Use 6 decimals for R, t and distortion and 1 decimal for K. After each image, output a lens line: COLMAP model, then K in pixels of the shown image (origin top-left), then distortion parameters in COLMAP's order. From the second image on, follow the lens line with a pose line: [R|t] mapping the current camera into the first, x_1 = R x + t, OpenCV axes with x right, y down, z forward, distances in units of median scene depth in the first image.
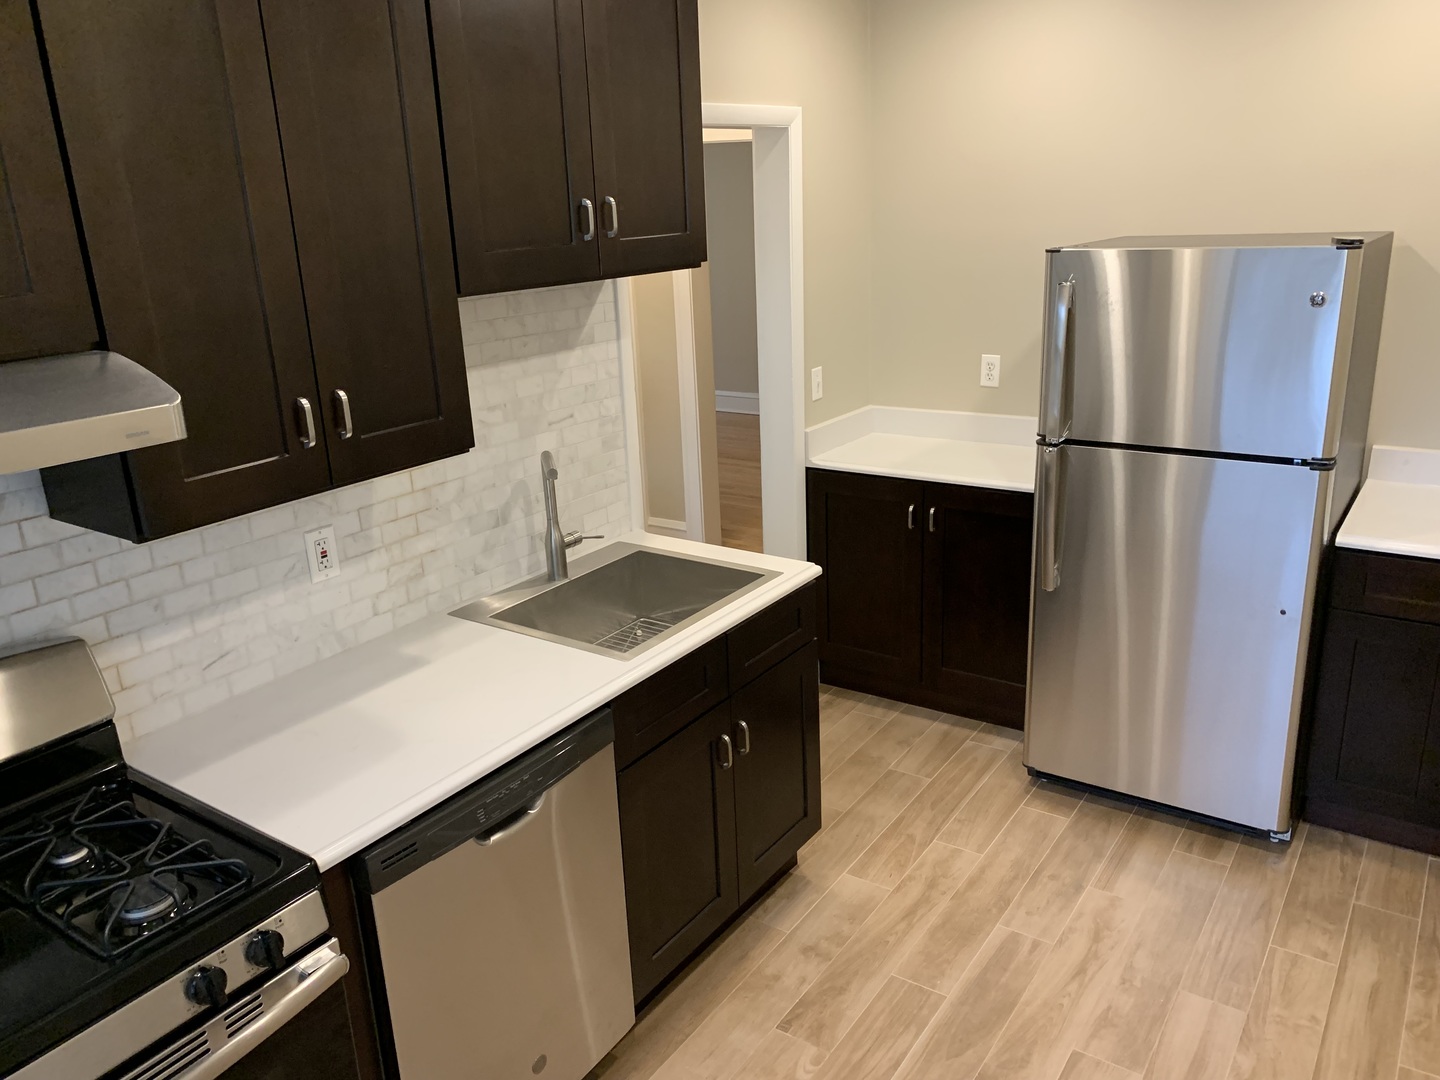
lens RADIAL K [[1102.5, 0, 718.5], [0, 1102.5, 531.3], [0, 0, 1]] dist [0.004381, 0.000314]
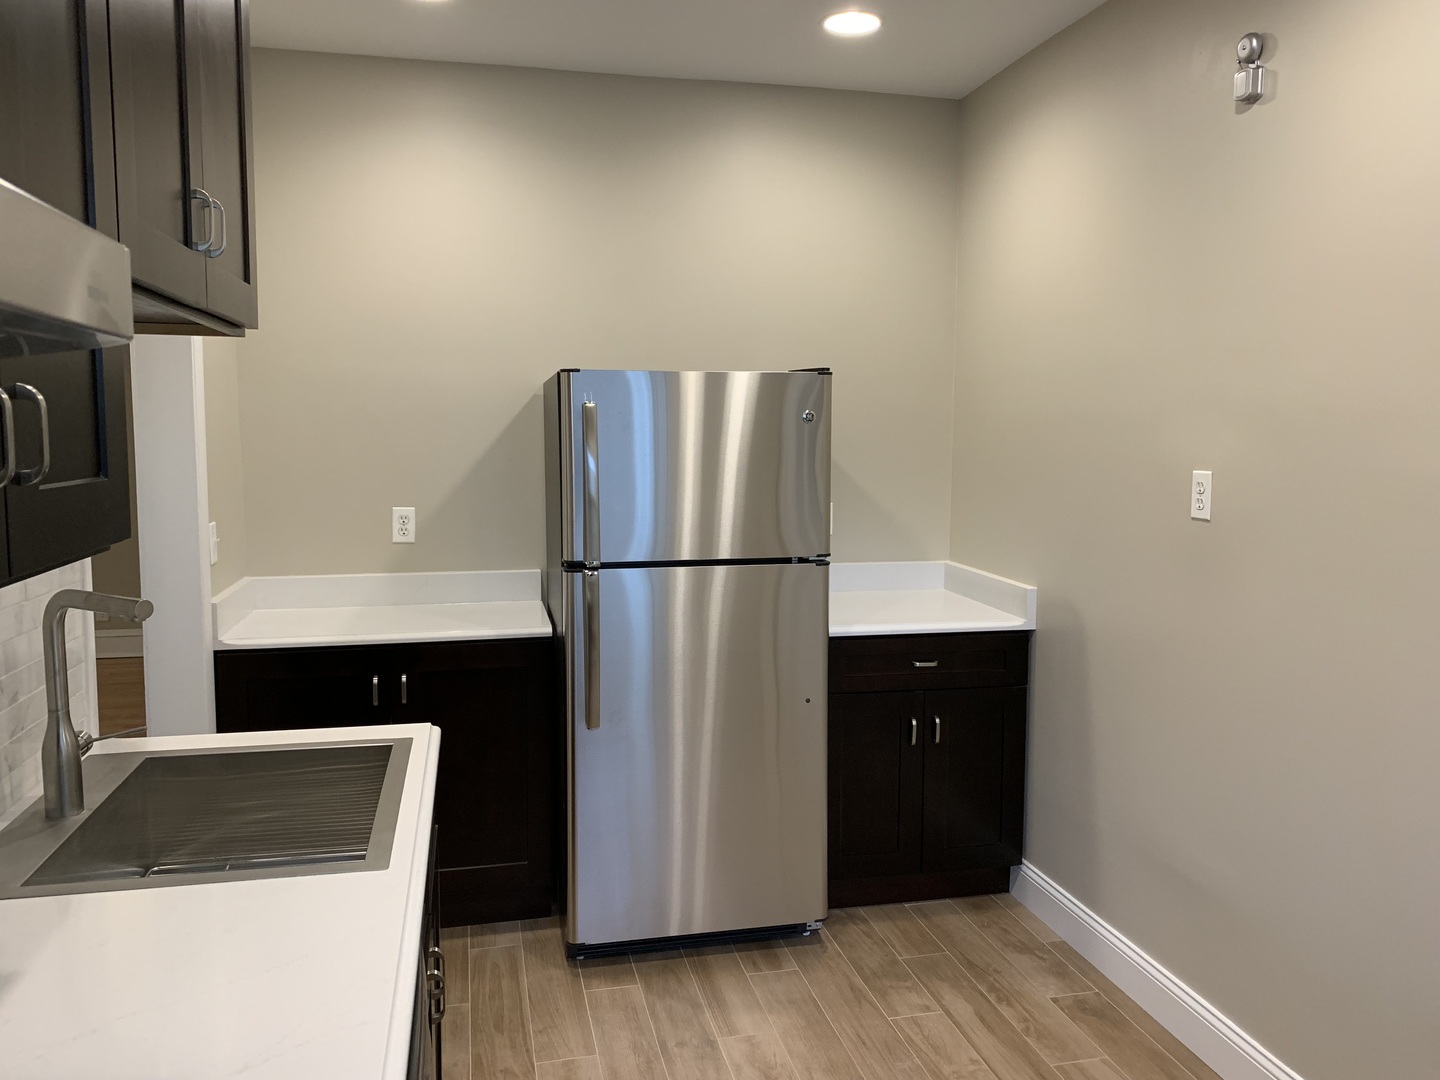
lens RADIAL K [[1102.5, 0, 718.5], [0, 1102.5, 531.3], [0, 0, 1]] dist [0.004381, 0.000314]
pose [[0.683099, -0.033514, 0.729556, -0.294855], [0.193454, 0.971567, -0.136503, 0.039471], [-0.704238, 0.234381, 0.670160, 0.280439]]
